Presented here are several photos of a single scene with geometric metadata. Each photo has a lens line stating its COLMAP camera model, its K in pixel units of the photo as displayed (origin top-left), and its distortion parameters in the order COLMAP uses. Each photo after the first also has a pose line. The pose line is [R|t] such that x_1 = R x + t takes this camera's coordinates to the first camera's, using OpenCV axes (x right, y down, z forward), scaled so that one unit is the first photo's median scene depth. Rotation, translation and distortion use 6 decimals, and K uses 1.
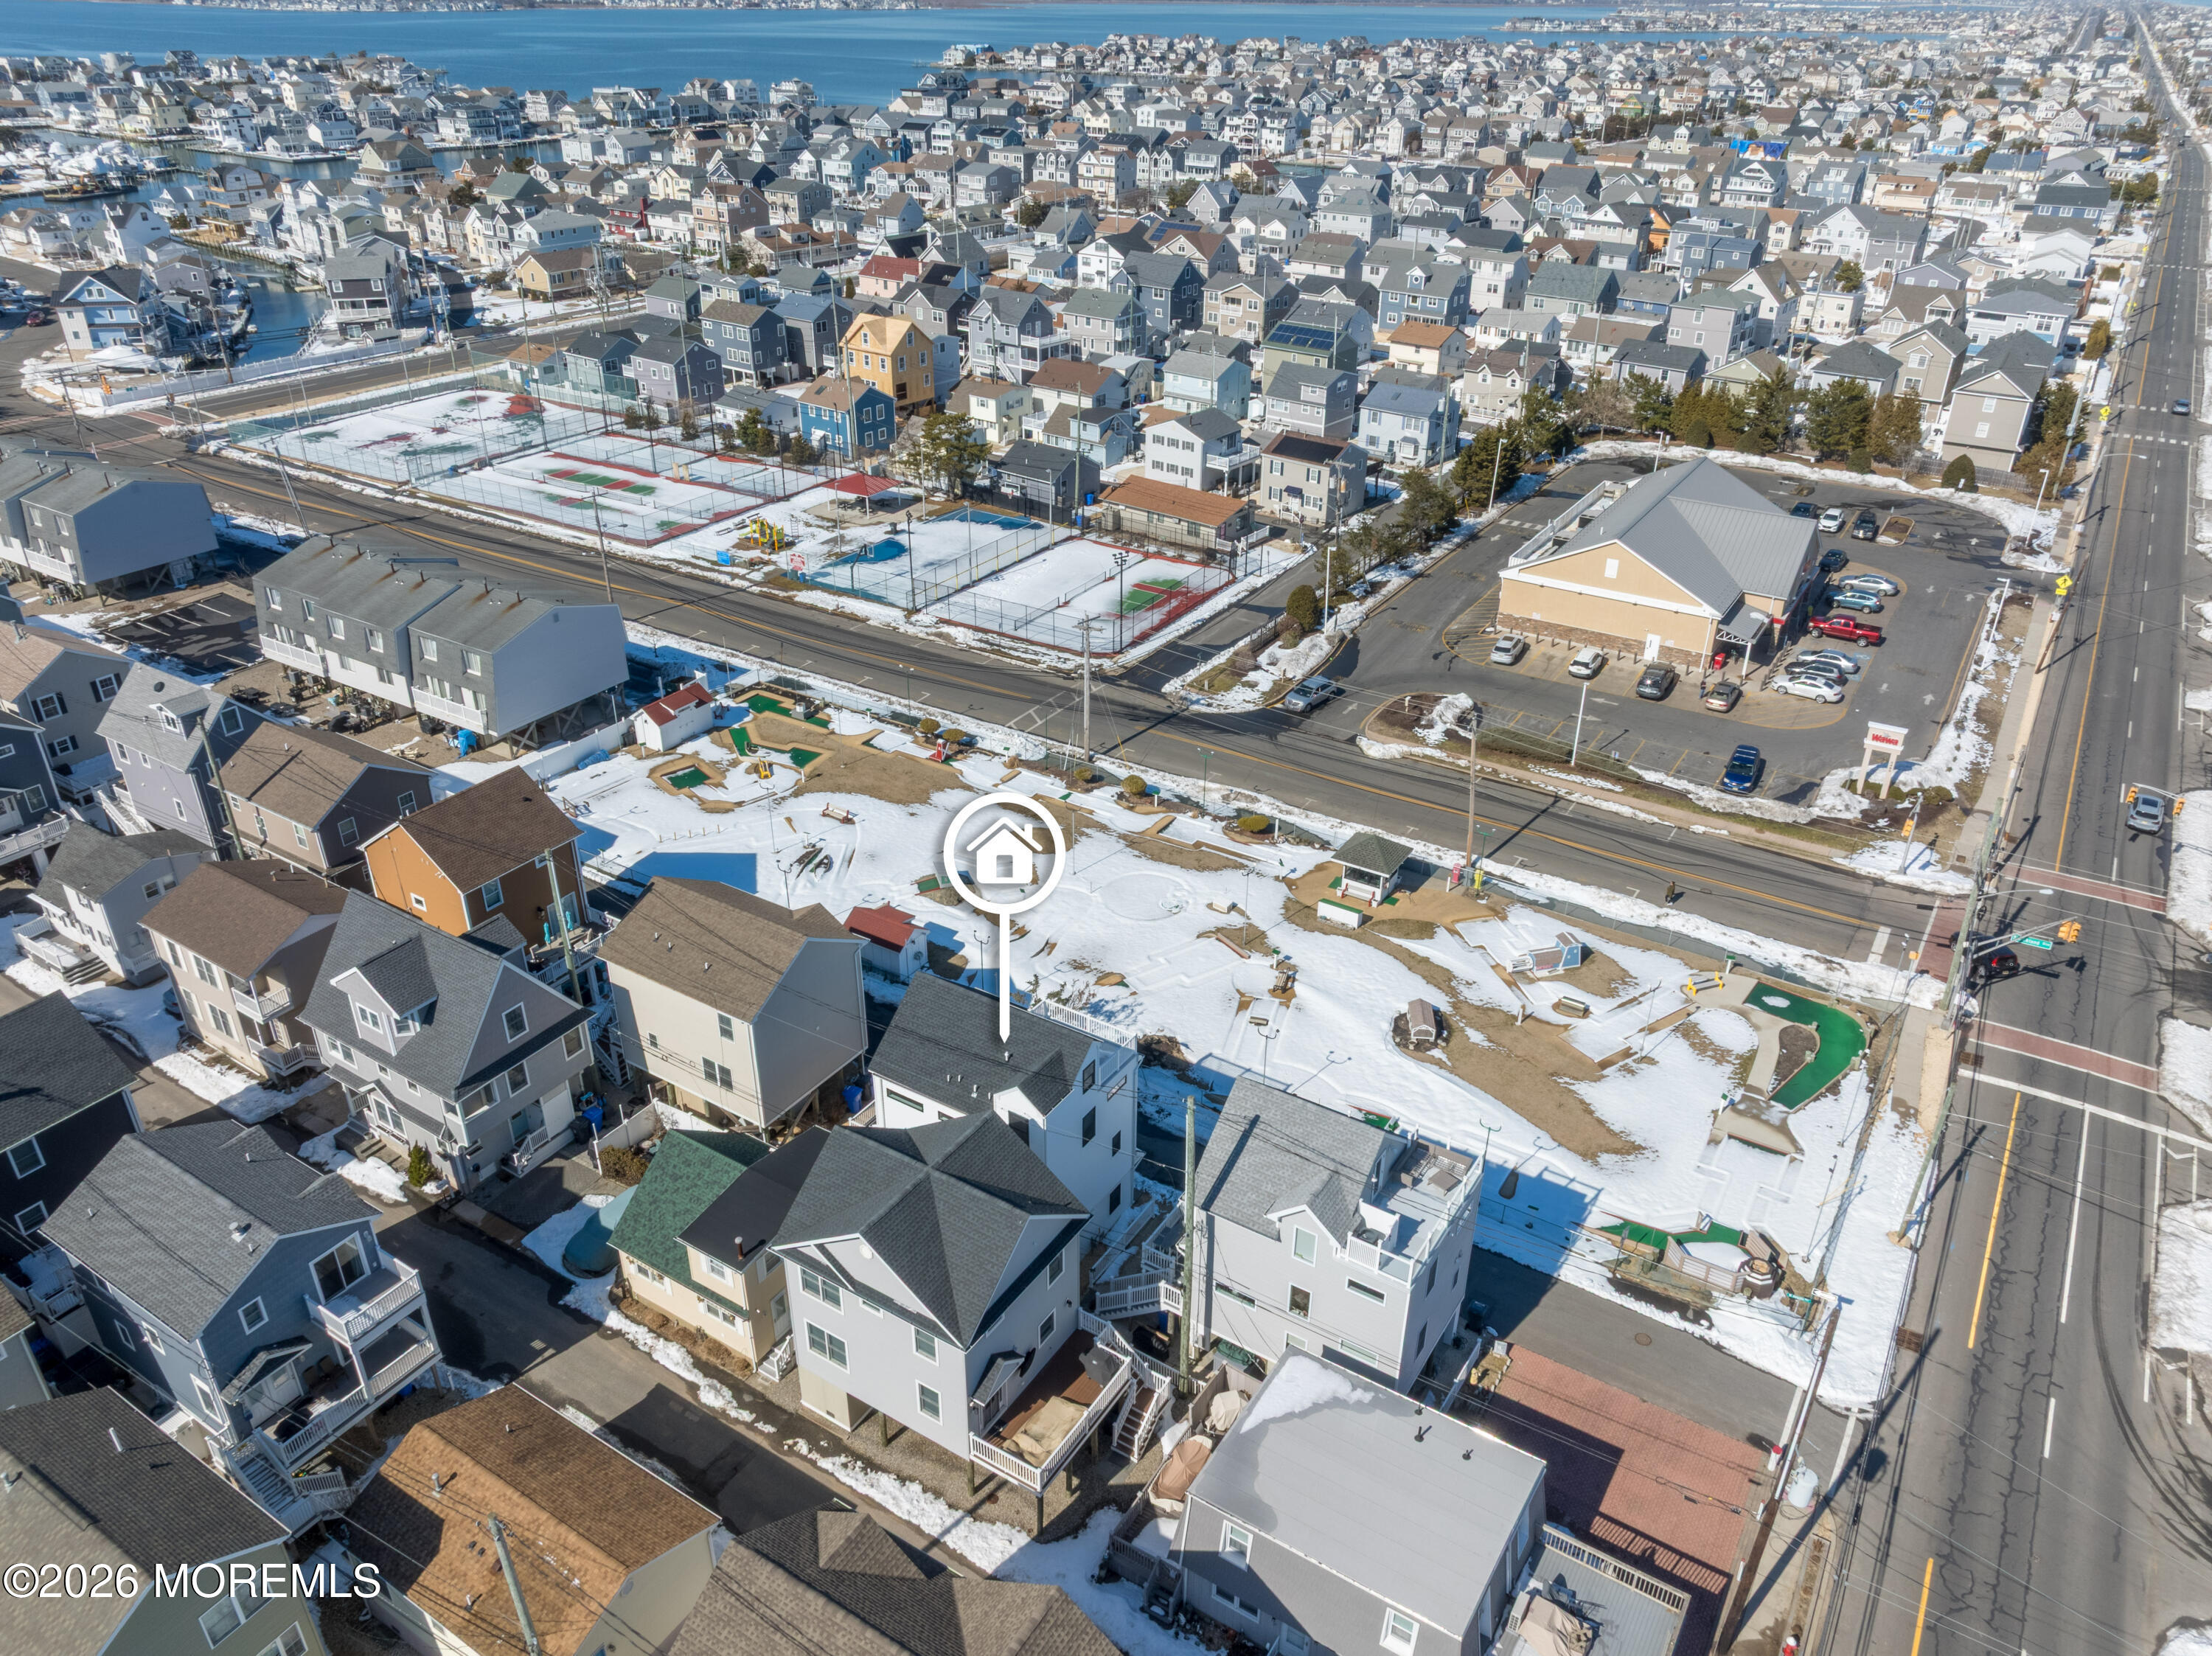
lens RADIAL K [[1559.3, 0, 1113.5], [0, 1559.3, 835.1], [0, 0, 1]] dist [-0.020147, 0.011761]
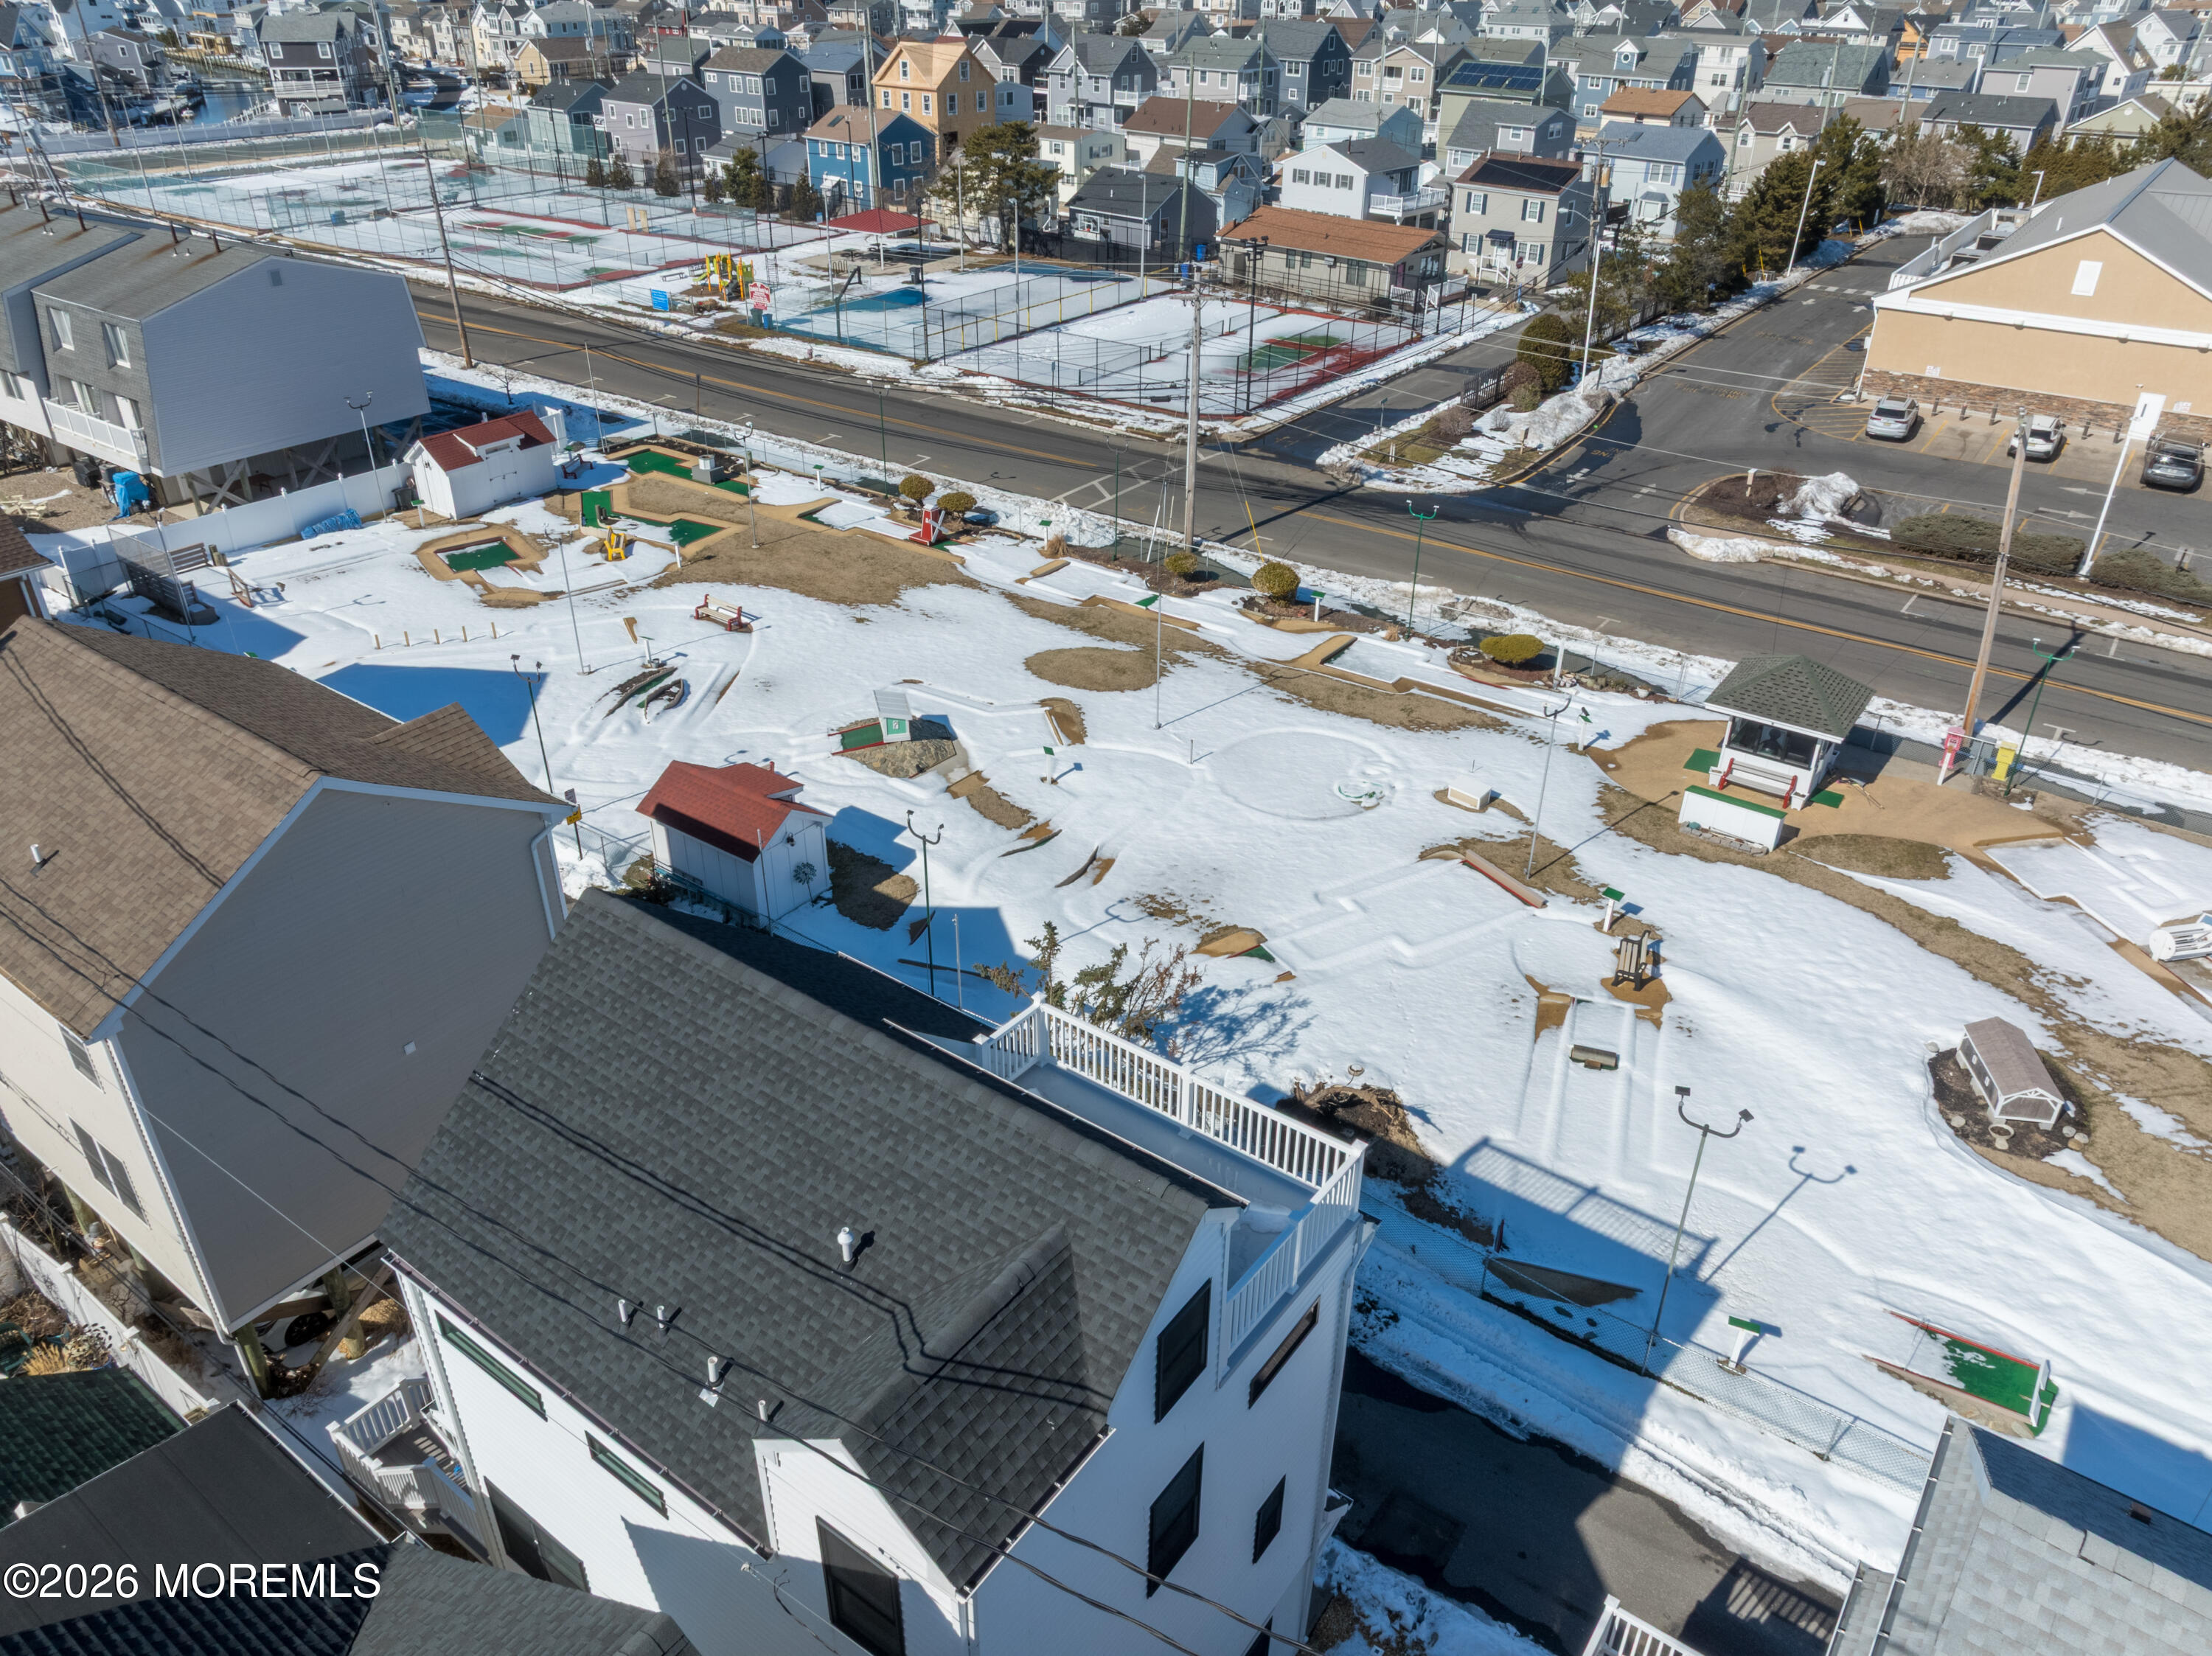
lens RADIAL K [[1559.3, 0, 1109.1], [0, 1559.3, 811.4], [0, 0, 1]] dist [-0.020147, 0.011761]
pose [[0.997631, 0.033624, -0.060022, -0.007578], [-0.032997, 0.999390, 0.011407, 0.034999], [0.060368, -0.009400, 0.998132, 0.377658]]
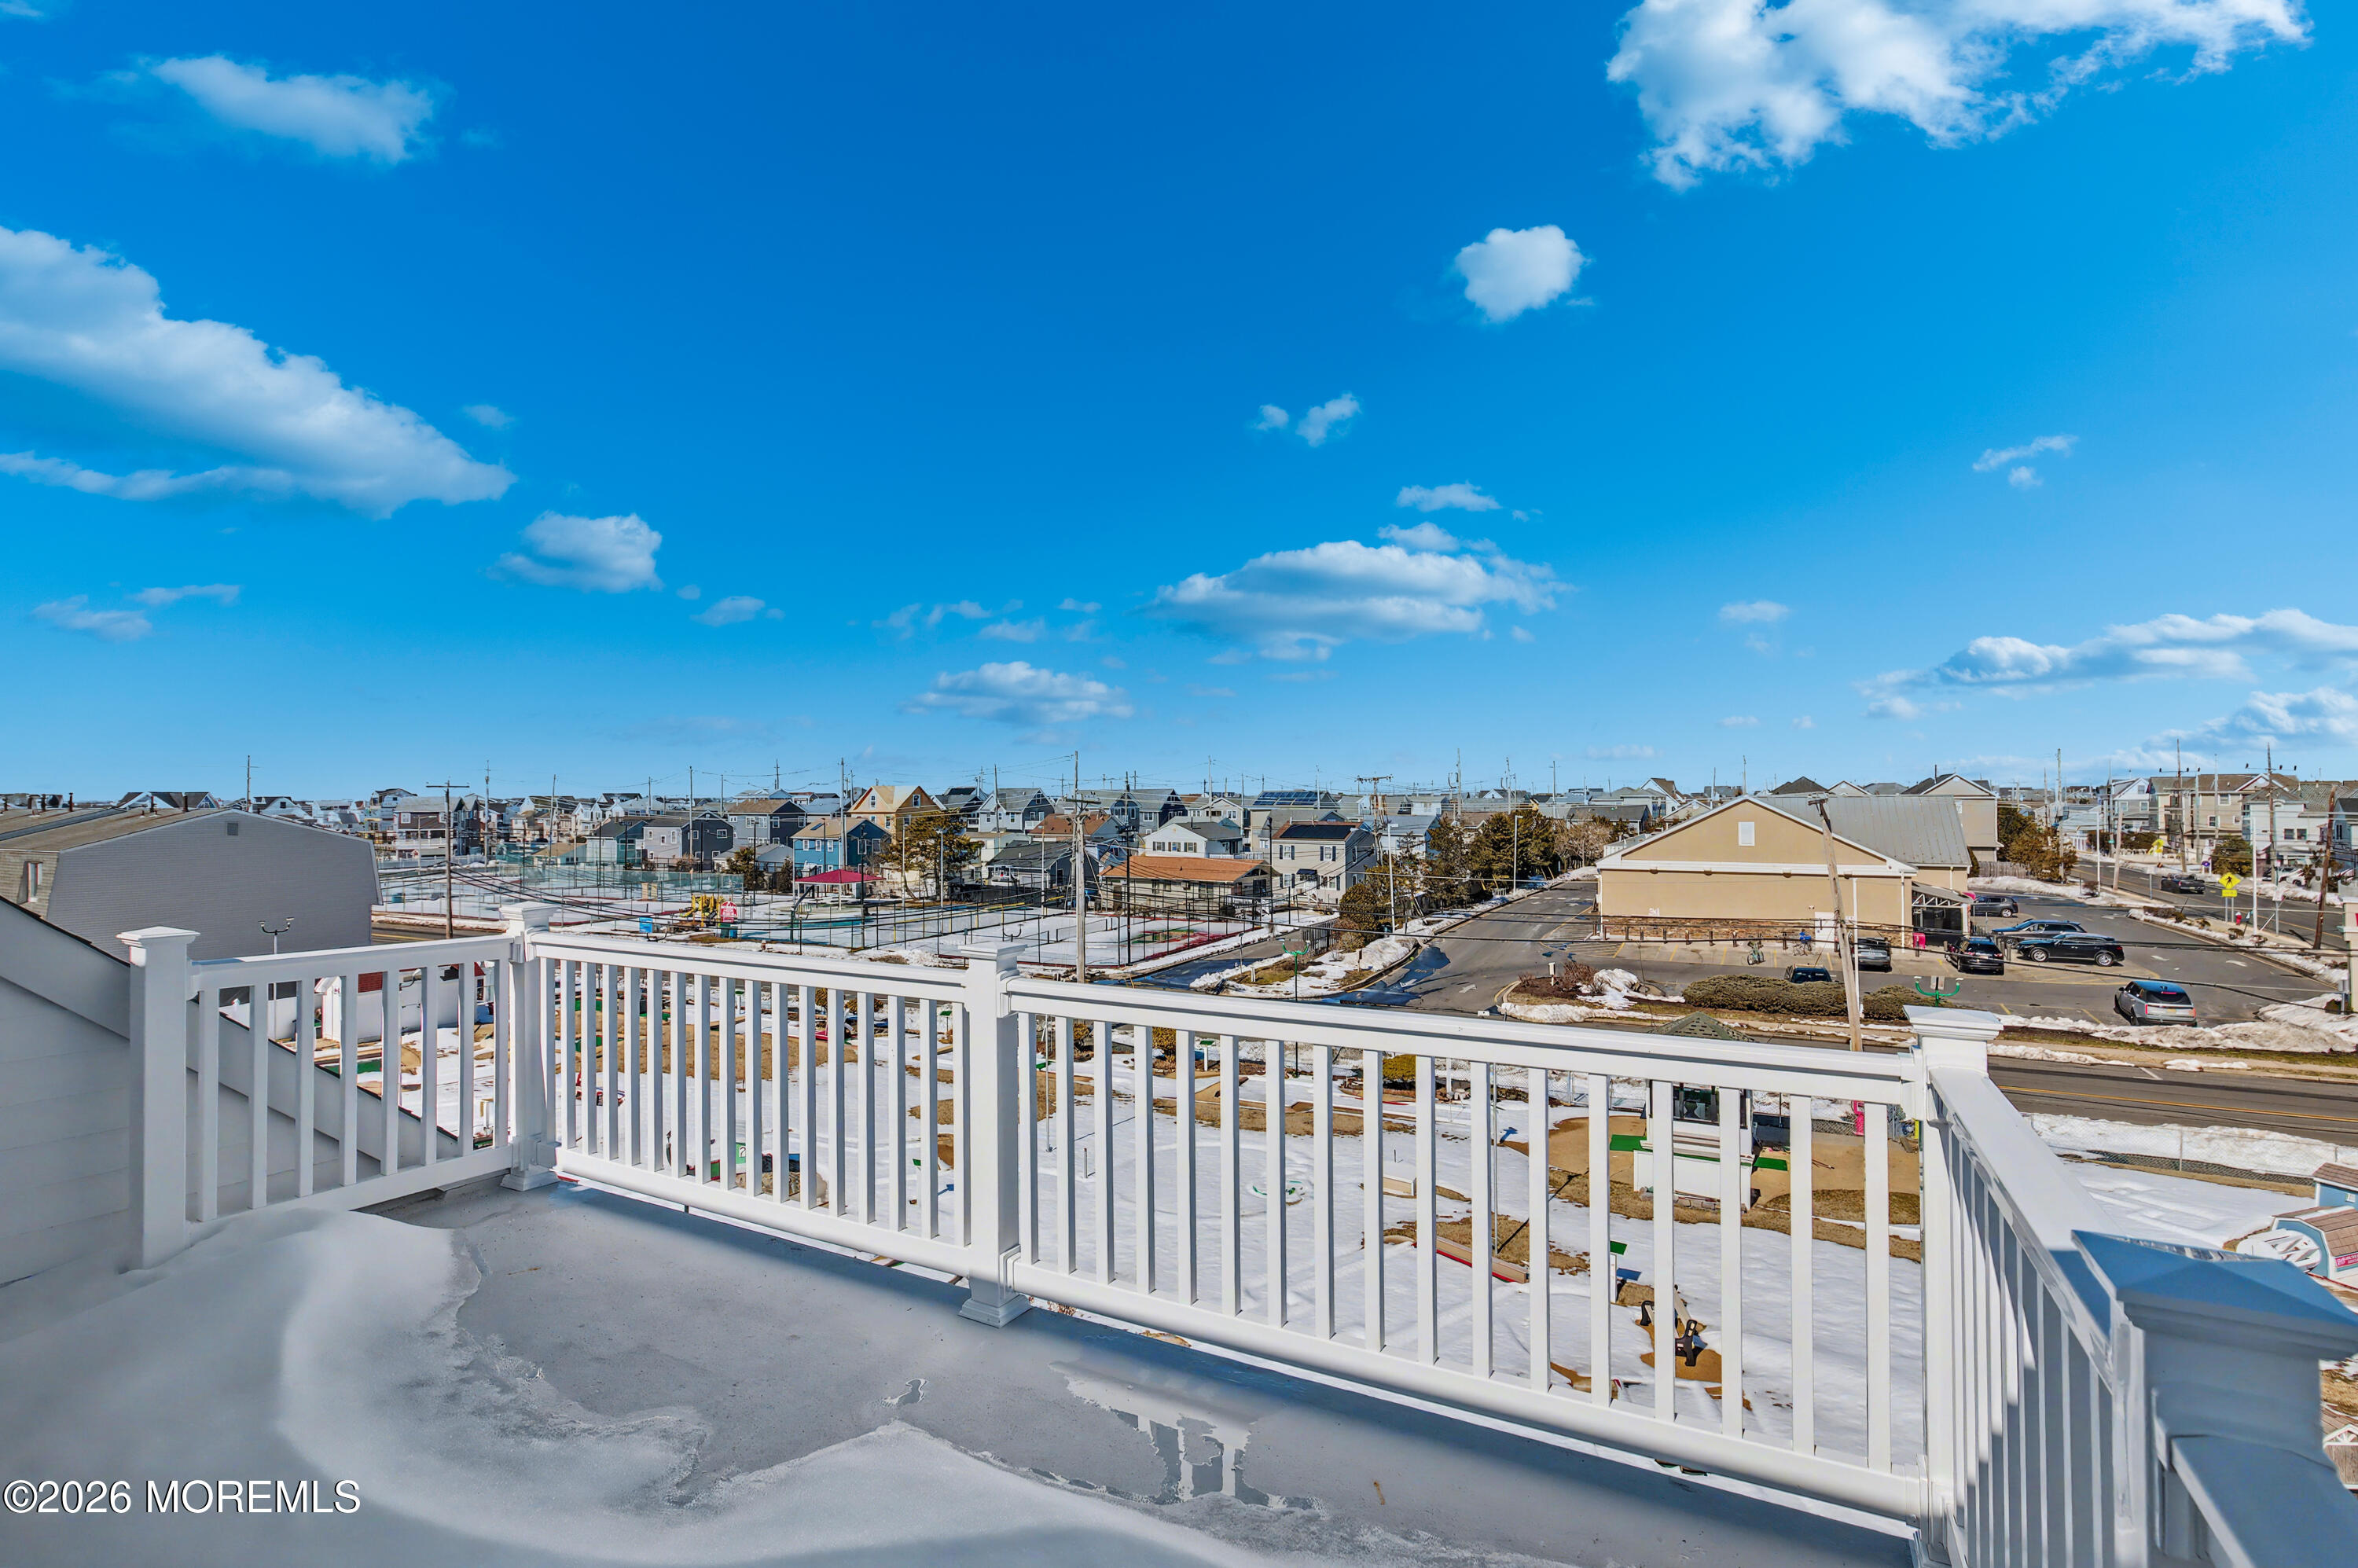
lens RADIAL K [[1099.8, 0, 1175.5], [0, 1099.8, 782.5], [0, 0, 1]] dist [-0.002743, 0.002041]
pose [[0.997842, -0.013879, 0.064178, -0.005506], [0.044185, 0.864931, -0.499942, 0.070565], [-0.048571, 0.501699, 0.863678, 0.501054]]
